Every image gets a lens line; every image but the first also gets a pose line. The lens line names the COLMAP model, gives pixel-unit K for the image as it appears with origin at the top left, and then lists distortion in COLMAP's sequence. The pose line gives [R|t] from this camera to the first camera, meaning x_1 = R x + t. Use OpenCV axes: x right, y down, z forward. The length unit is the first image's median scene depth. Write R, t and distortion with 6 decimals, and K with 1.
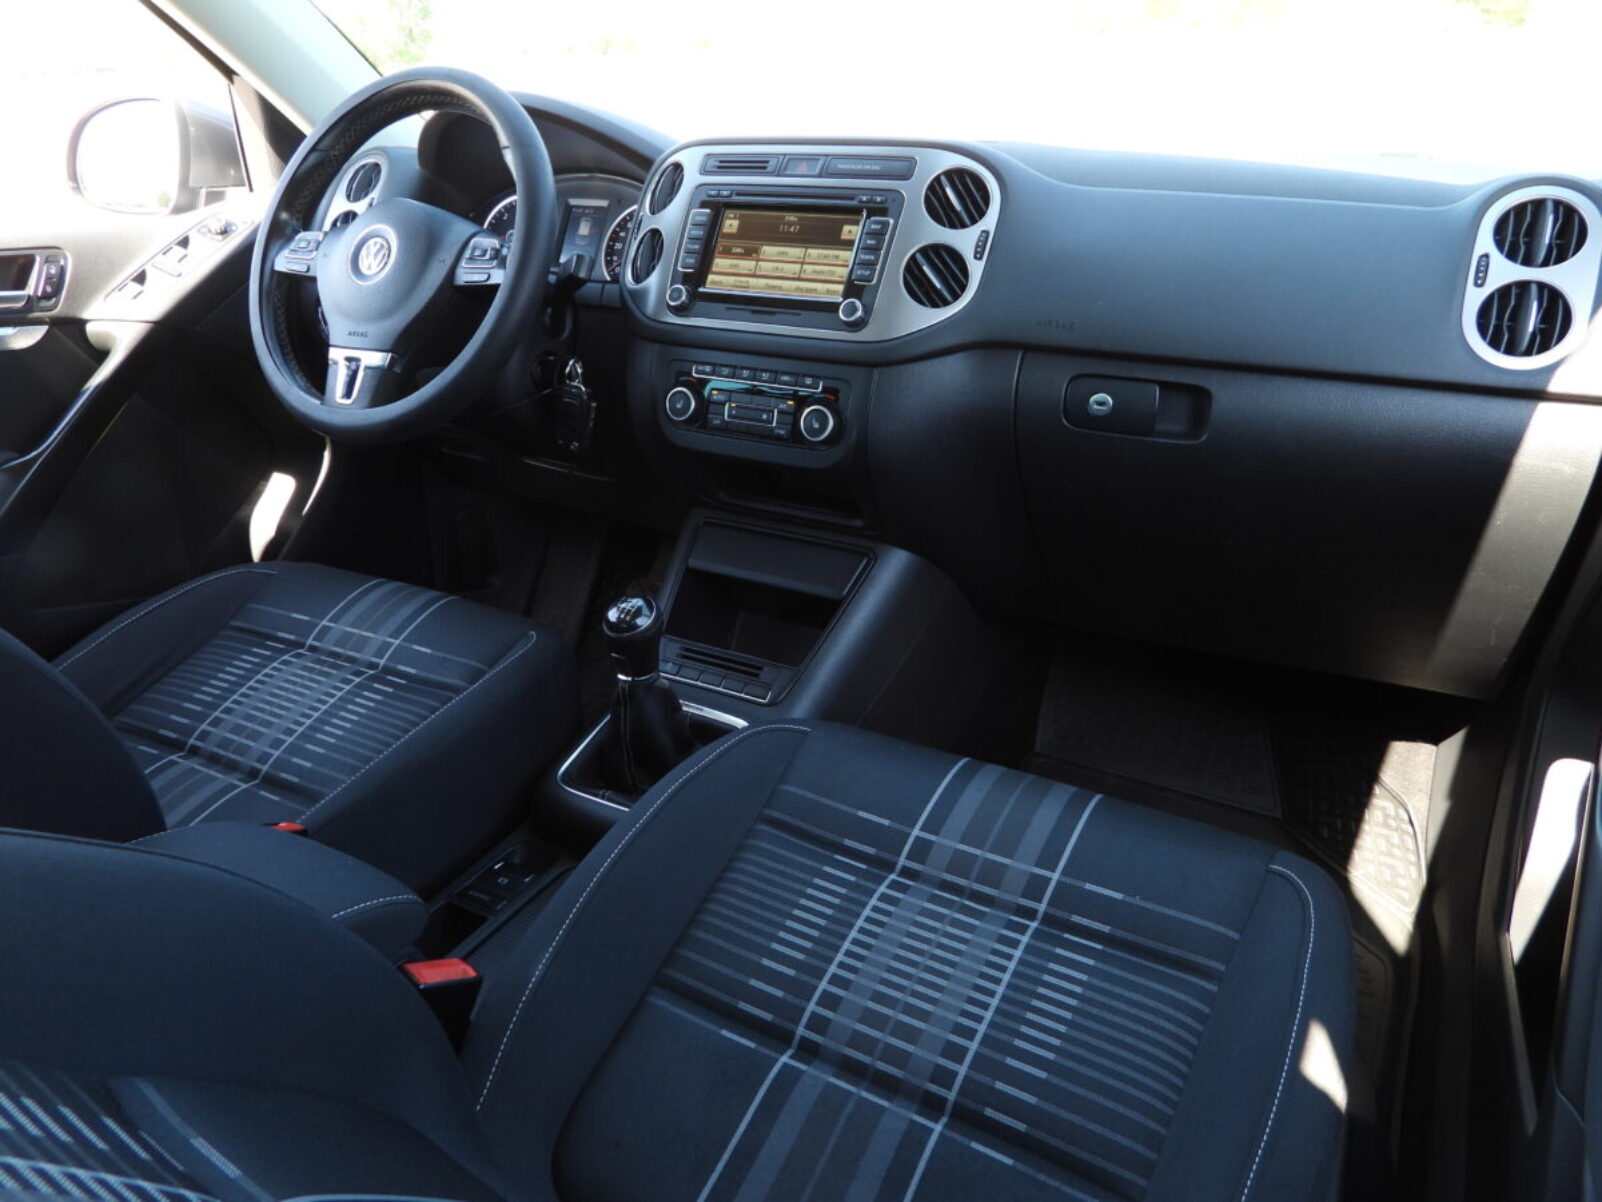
lens RADIAL K [[1138.7, 0, 810.0], [0, 1138.7, 602.5], [0, 0, 1]] dist [-0.004146, 0.000557]
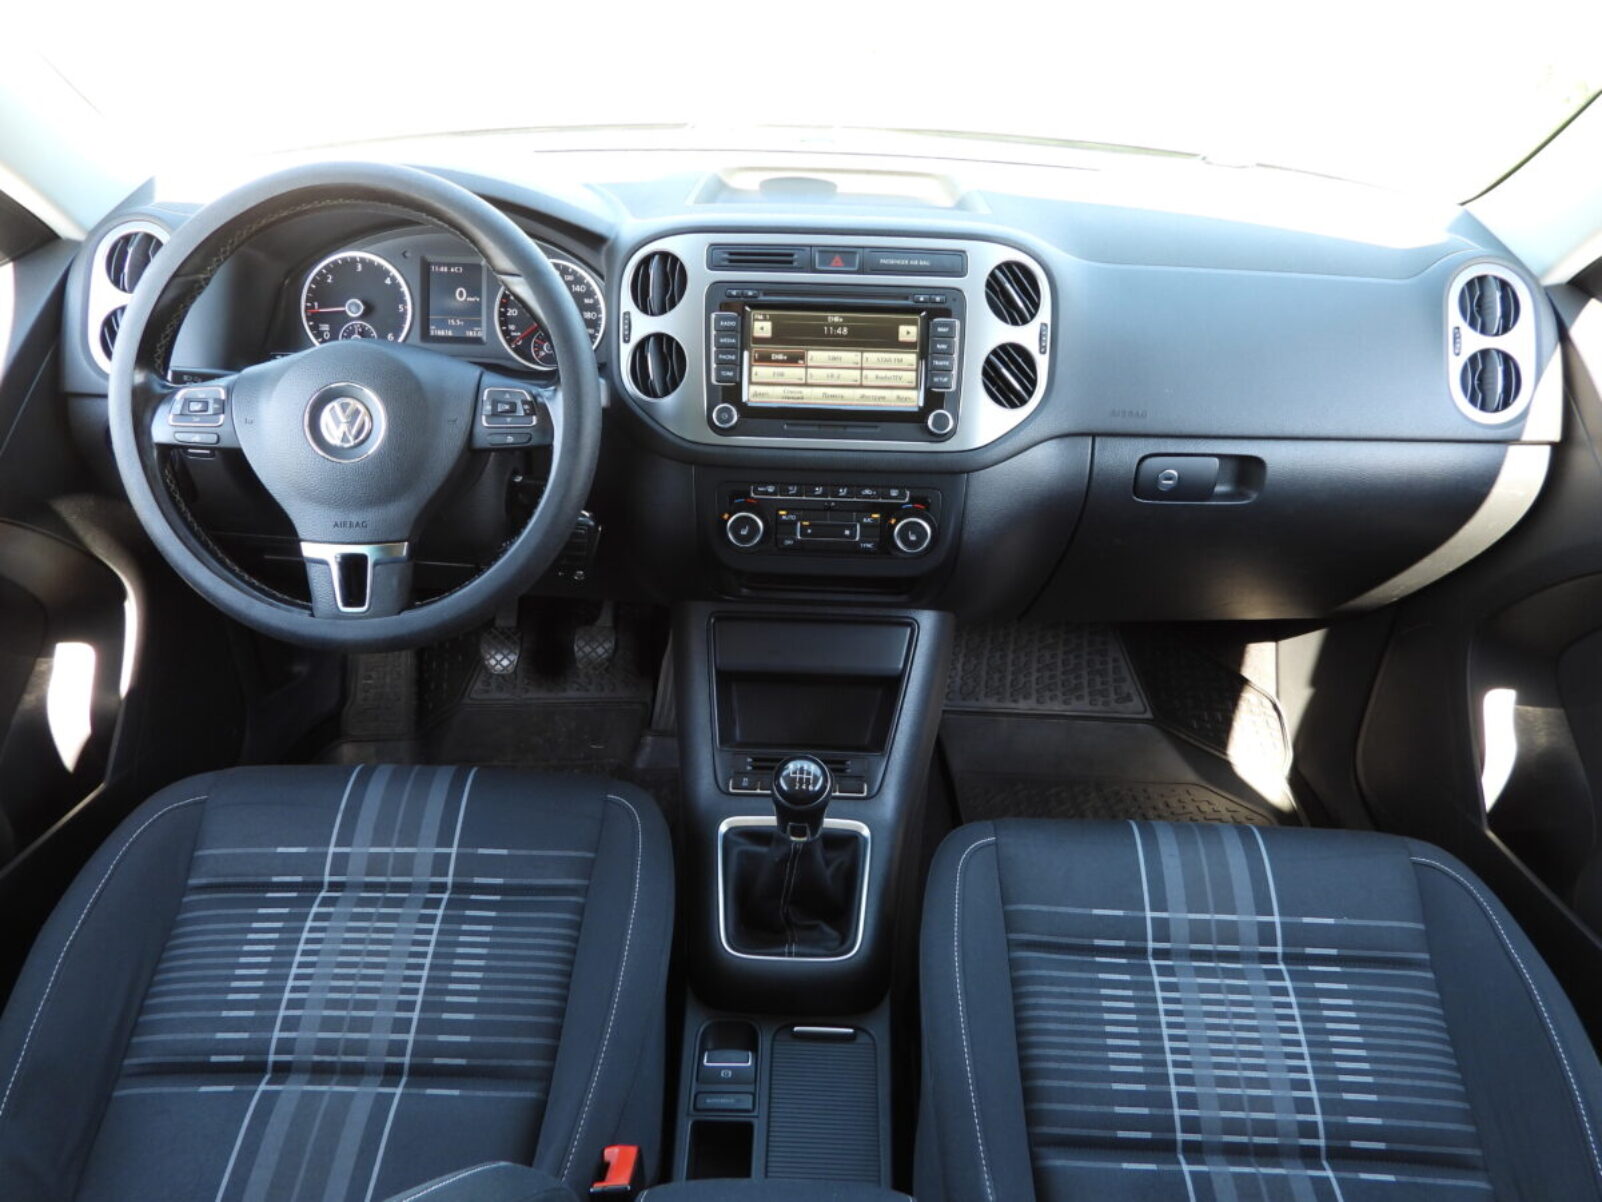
lens RADIAL K [[1138.7, 0, 810.0], [0, 1138.7, 602.5], [0, 0, 1]] dist [-0.004146, 0.000557]
pose [[0.880884, -0.239854, 0.408060, -0.485300], [0.164034, 0.963370, 0.212157, -0.321900], [-0.443999, -0.119950, 0.887962, 0.149638]]
